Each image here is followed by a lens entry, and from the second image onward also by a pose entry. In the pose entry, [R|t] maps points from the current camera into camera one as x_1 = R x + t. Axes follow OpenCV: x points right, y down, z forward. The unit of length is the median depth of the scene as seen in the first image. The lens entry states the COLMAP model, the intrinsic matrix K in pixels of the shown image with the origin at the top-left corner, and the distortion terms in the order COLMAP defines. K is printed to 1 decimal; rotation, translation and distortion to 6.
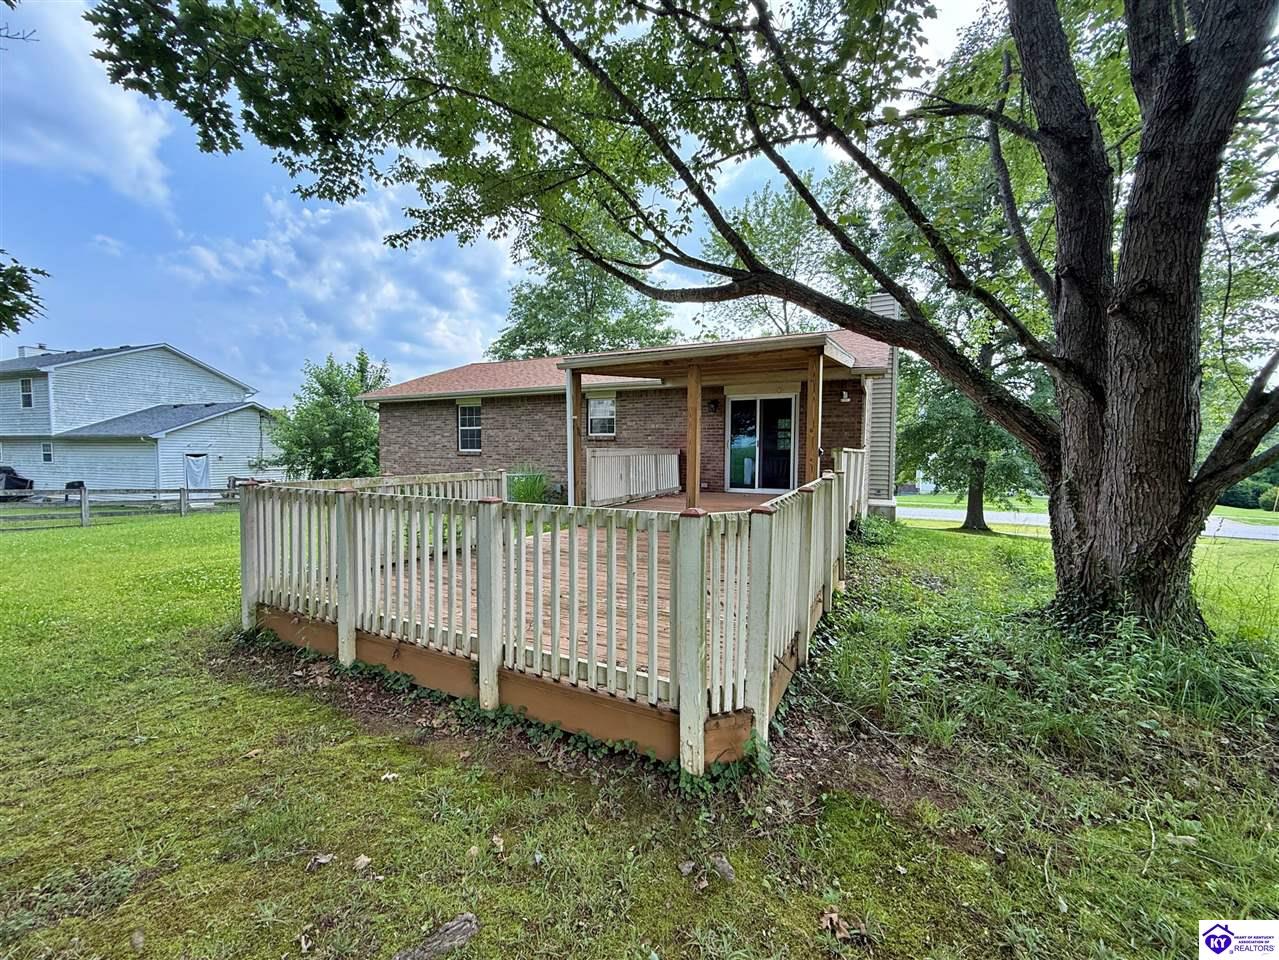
lens RADIAL K [[511.4, 0, 635.1], [0, 511.4, 483.0], [0, 0, 1]] dist [0.001177, -0.000337]
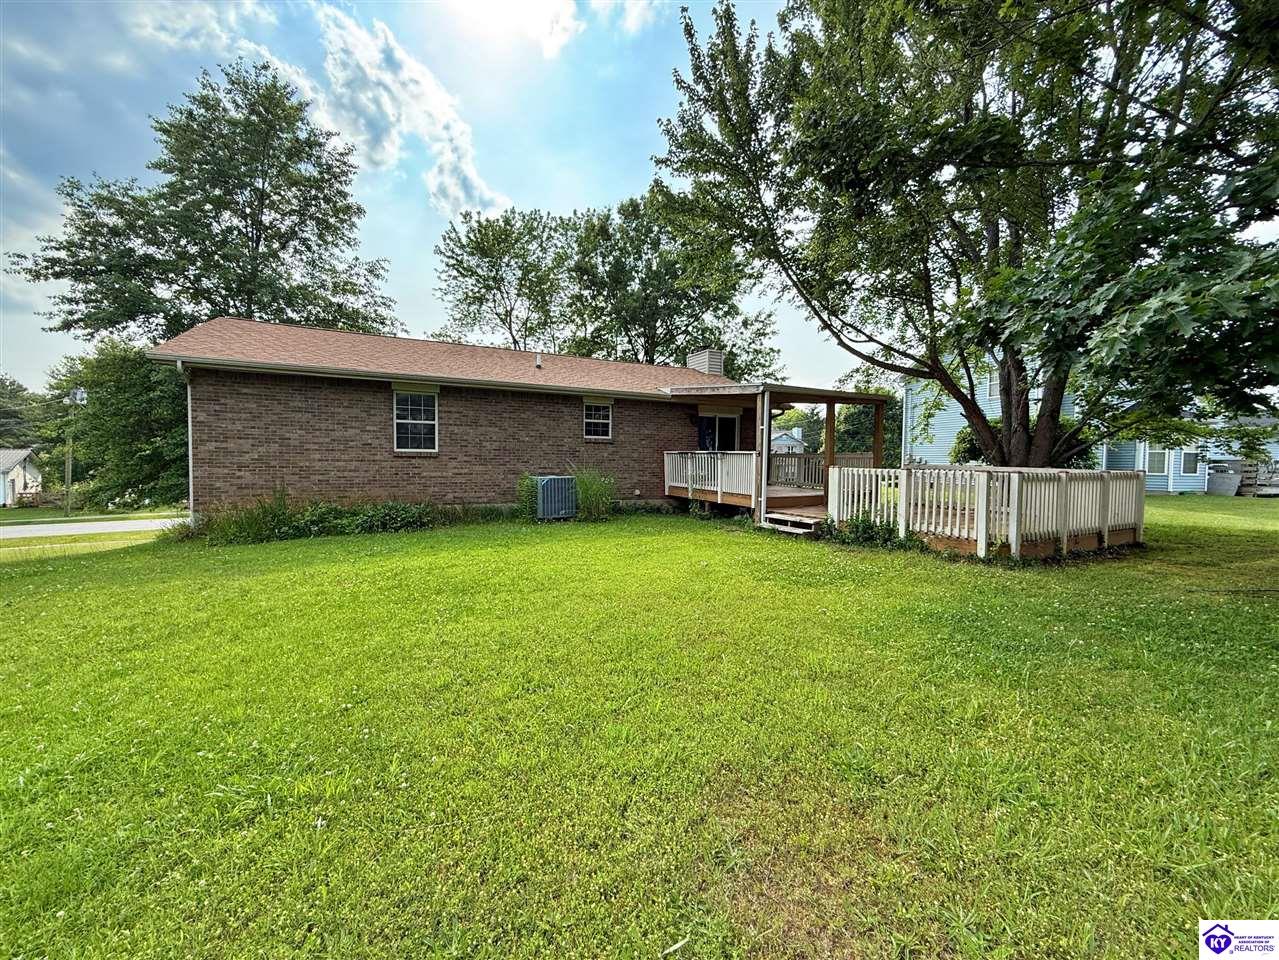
lens RADIAL K [[511.4, 0, 635.1], [0, 511.4, 483.0], [0, 0, 1]] dist [0.001177, -0.000337]
pose [[0.572026, -0.040365, 0.819242, -1.018361], [0.048866, 0.998691, 0.015086, -0.014125], [-0.818778, 0.031404, 0.573250, 0.378074]]
